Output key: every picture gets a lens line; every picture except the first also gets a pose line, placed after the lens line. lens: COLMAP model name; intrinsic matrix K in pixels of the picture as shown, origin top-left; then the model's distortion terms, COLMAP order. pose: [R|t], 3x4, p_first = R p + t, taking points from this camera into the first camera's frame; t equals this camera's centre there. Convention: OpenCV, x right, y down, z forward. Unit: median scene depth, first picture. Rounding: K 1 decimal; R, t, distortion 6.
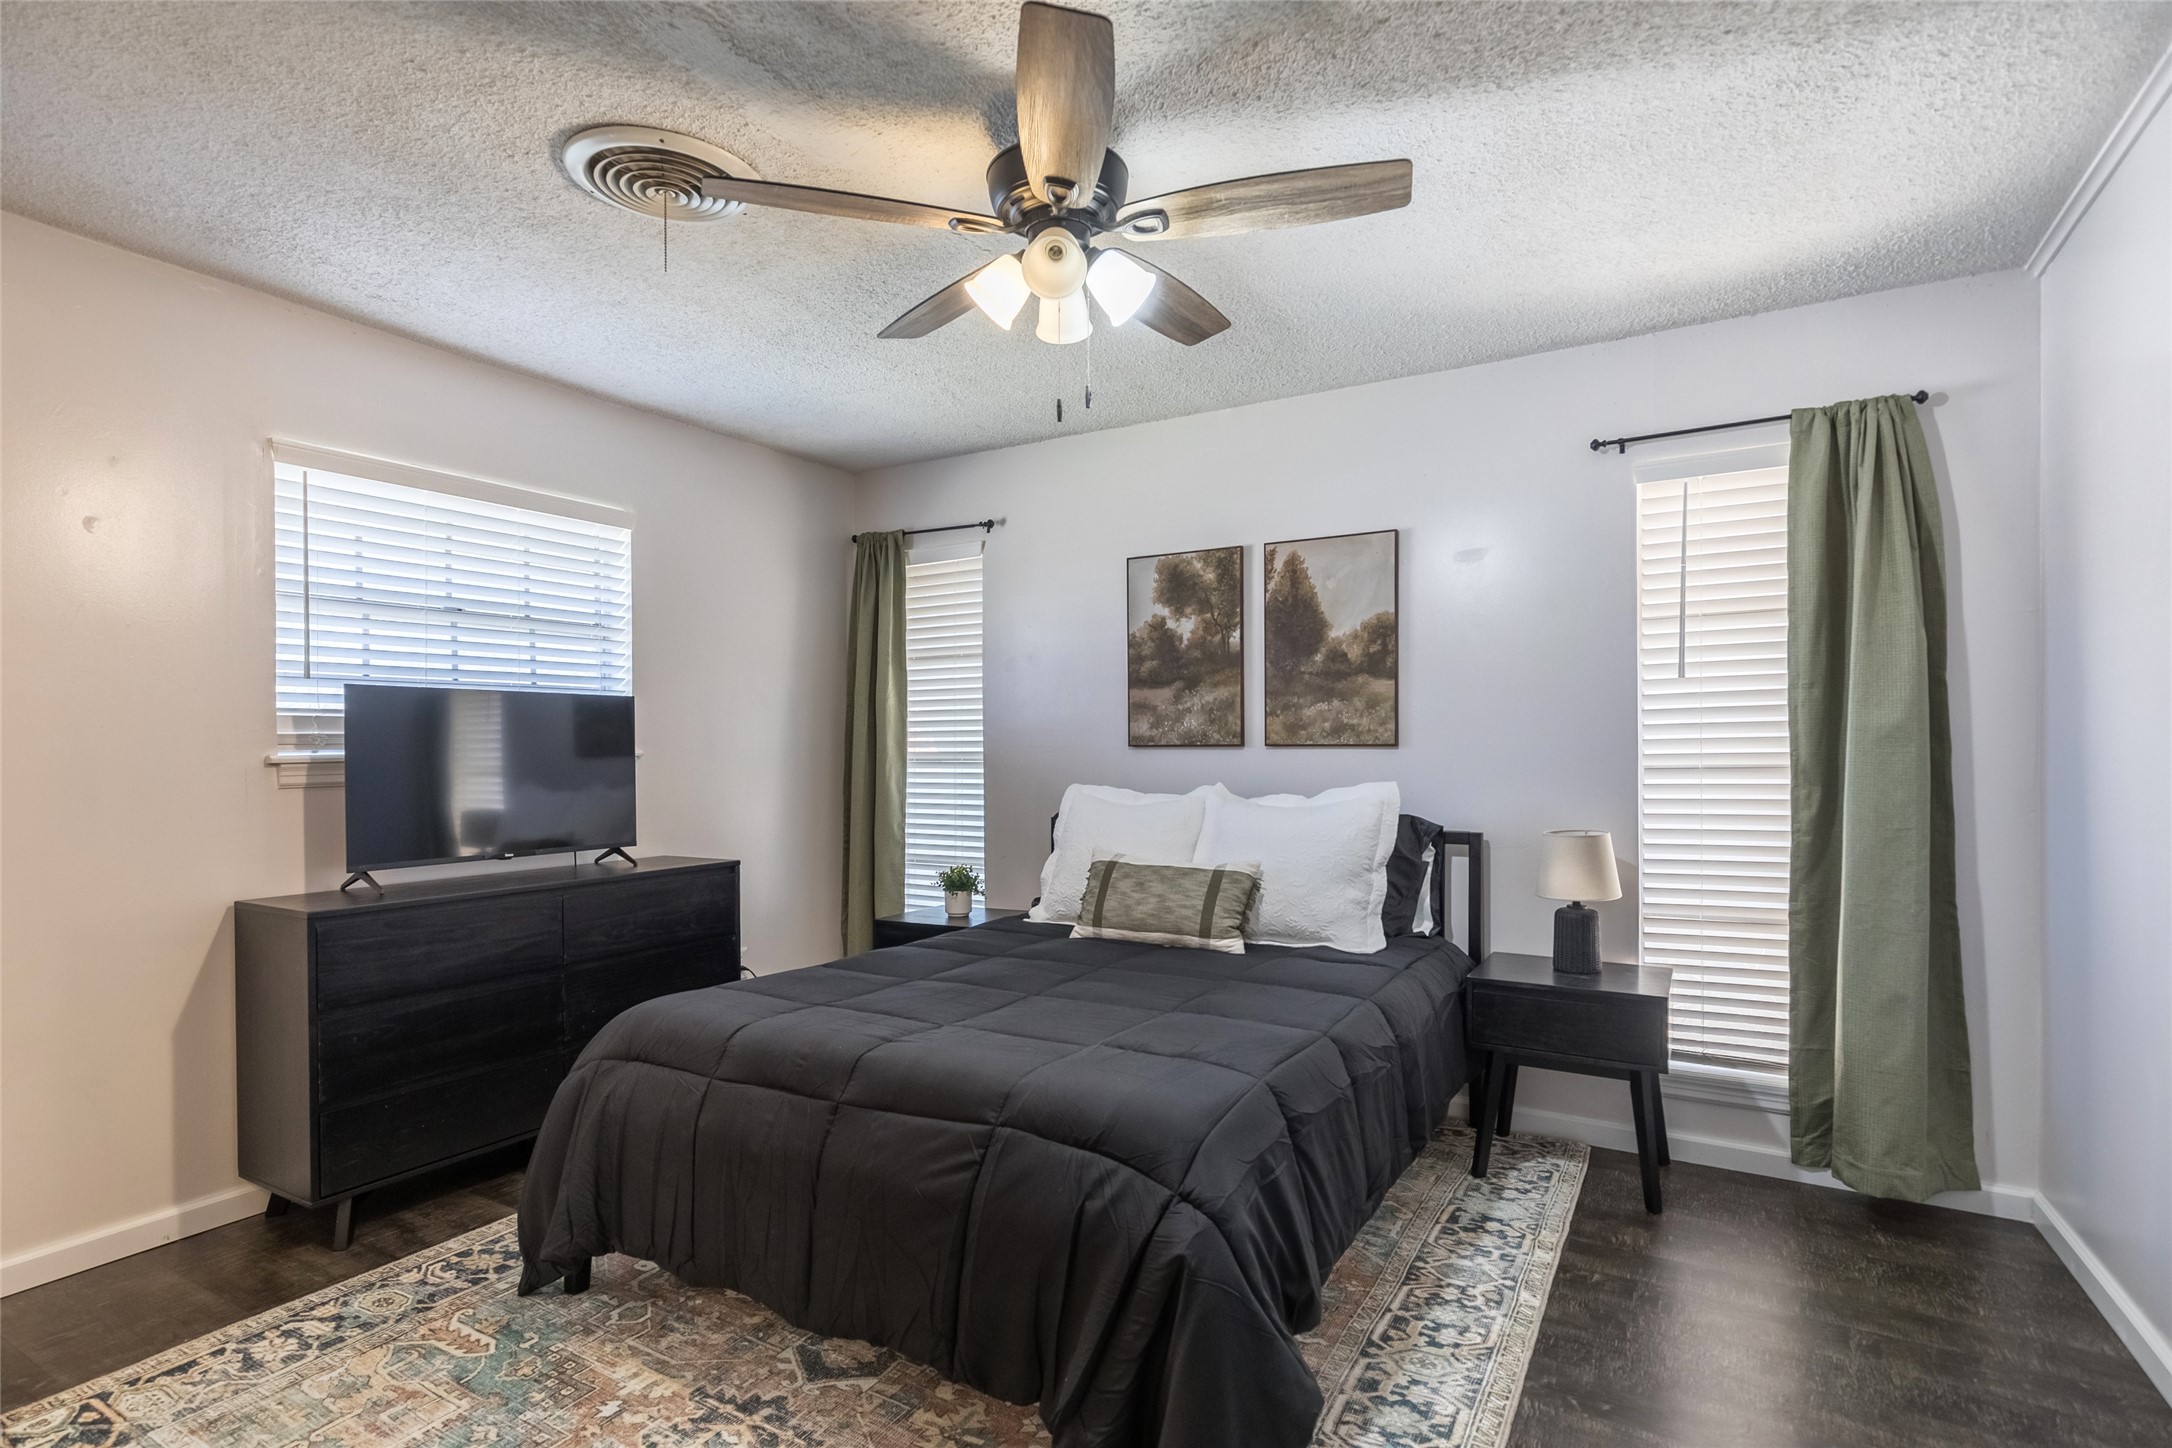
lens RADIAL K [[1031.9, 0, 1087.2], [0, 1031.9, 749.8], [0, 0, 1]] dist [0.000891, -0.000443]
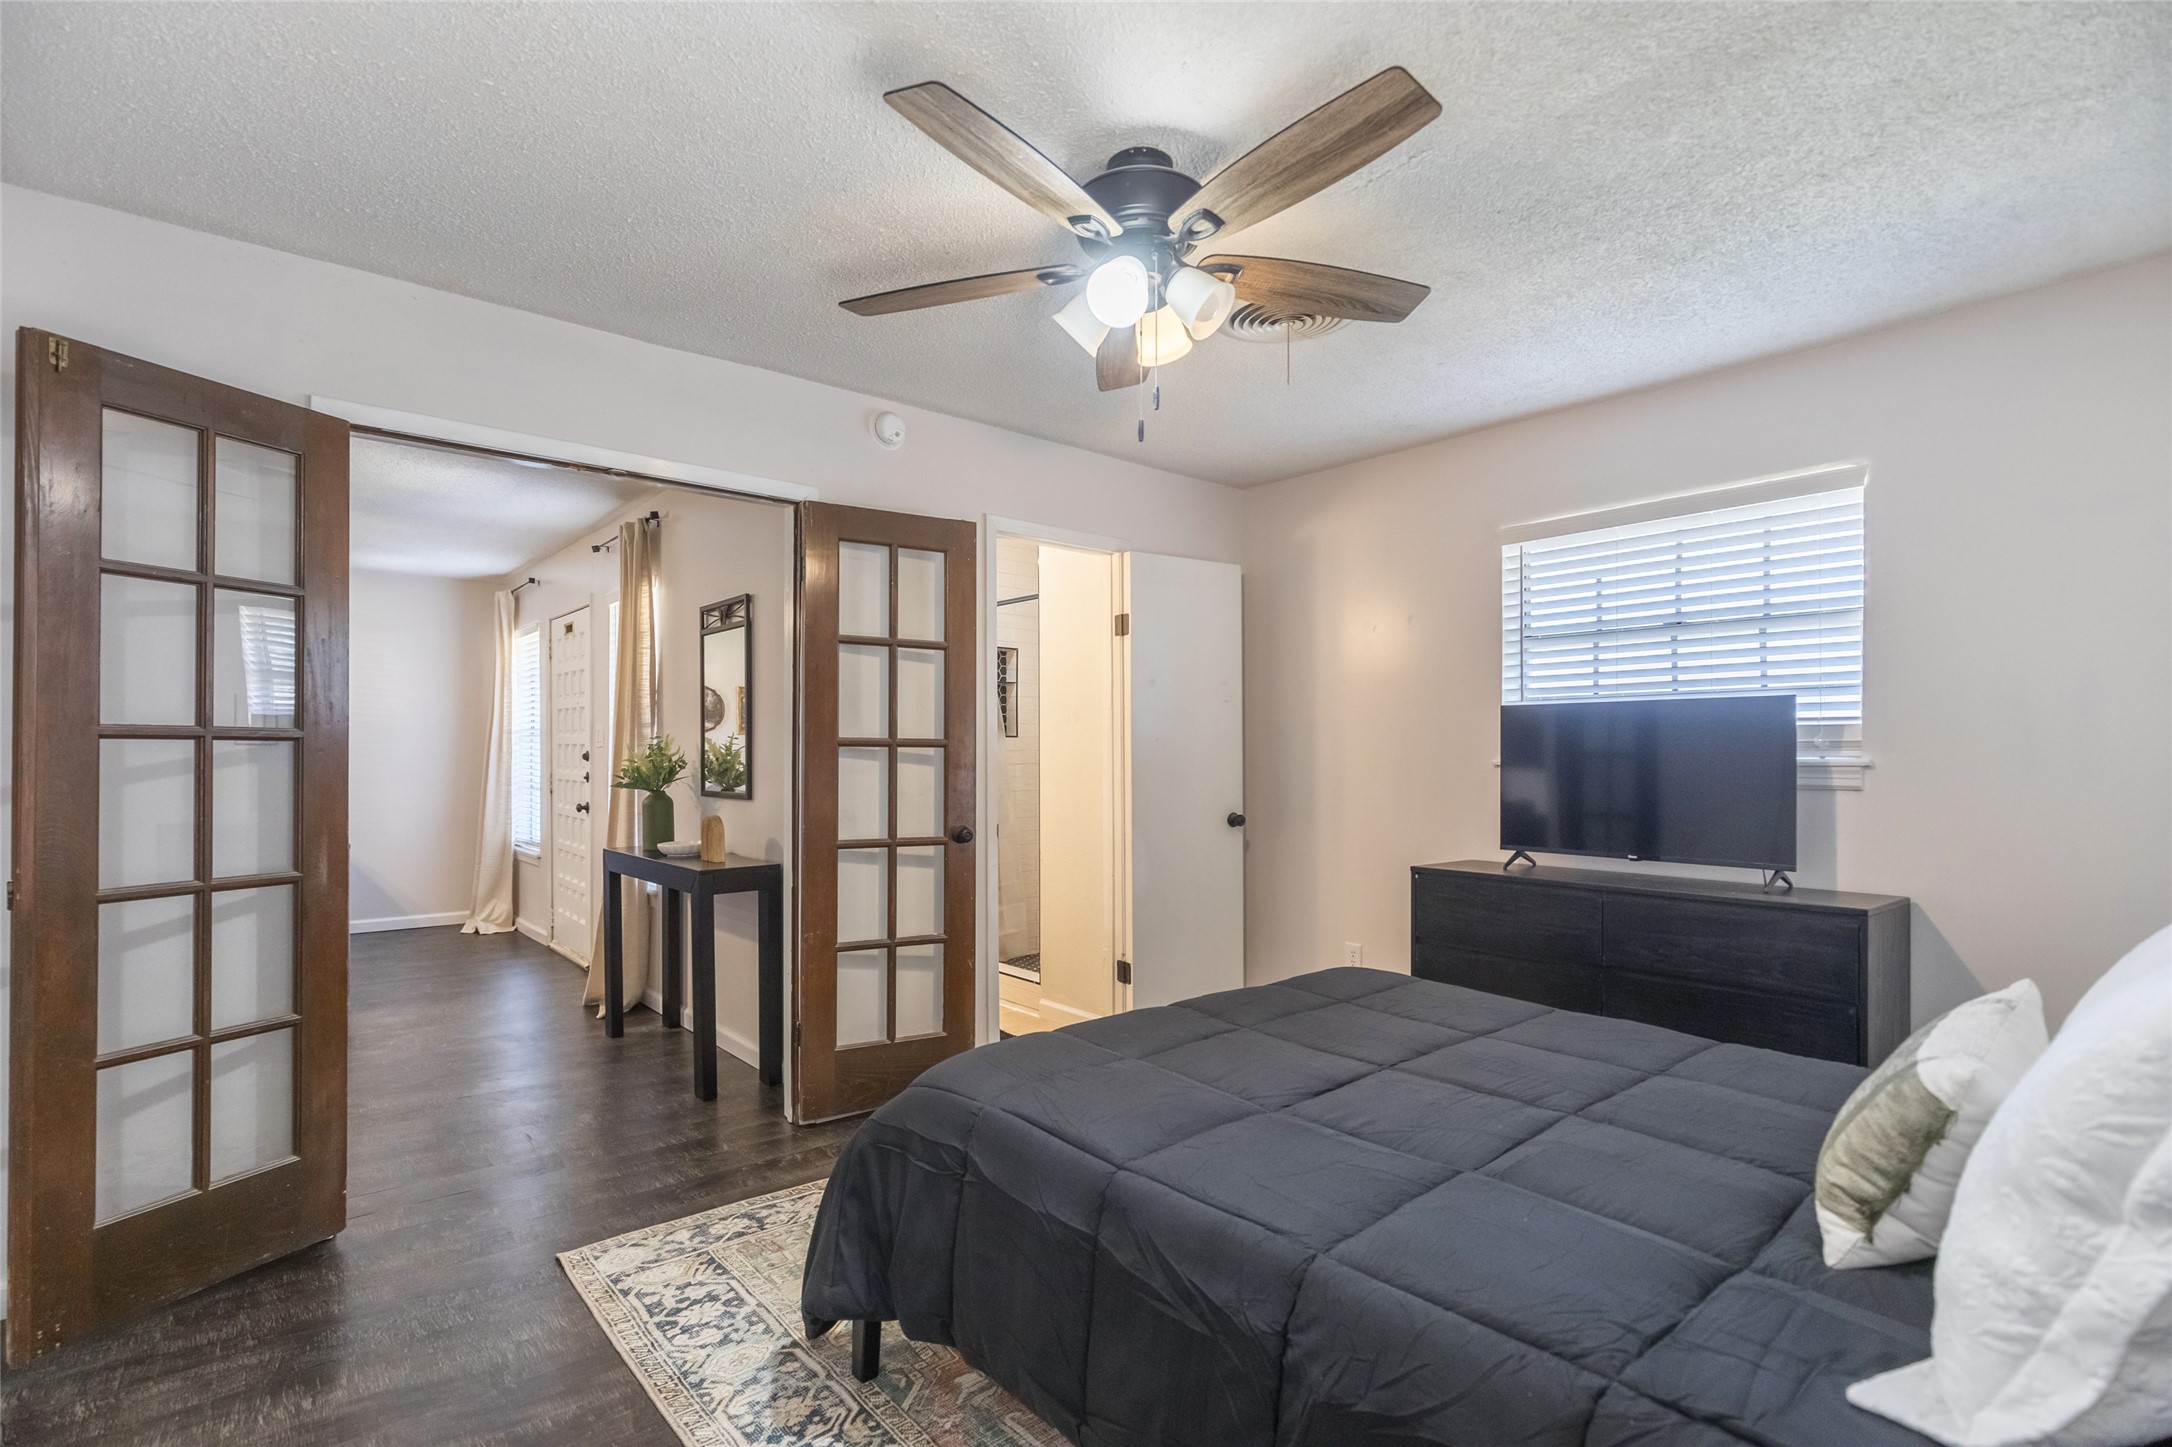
lens RADIAL K [[1031.9, 0, 1087.2], [0, 1031.9, 749.3], [0, 0, 1]] dist [0.000891, -0.000443]
pose [[-0.315550, -0.000995, -0.948908, 0.593352], [-0.004599, 0.999989, 0.000481, -0.005599], [0.948898, 0.004516, -0.315551, 0.783423]]
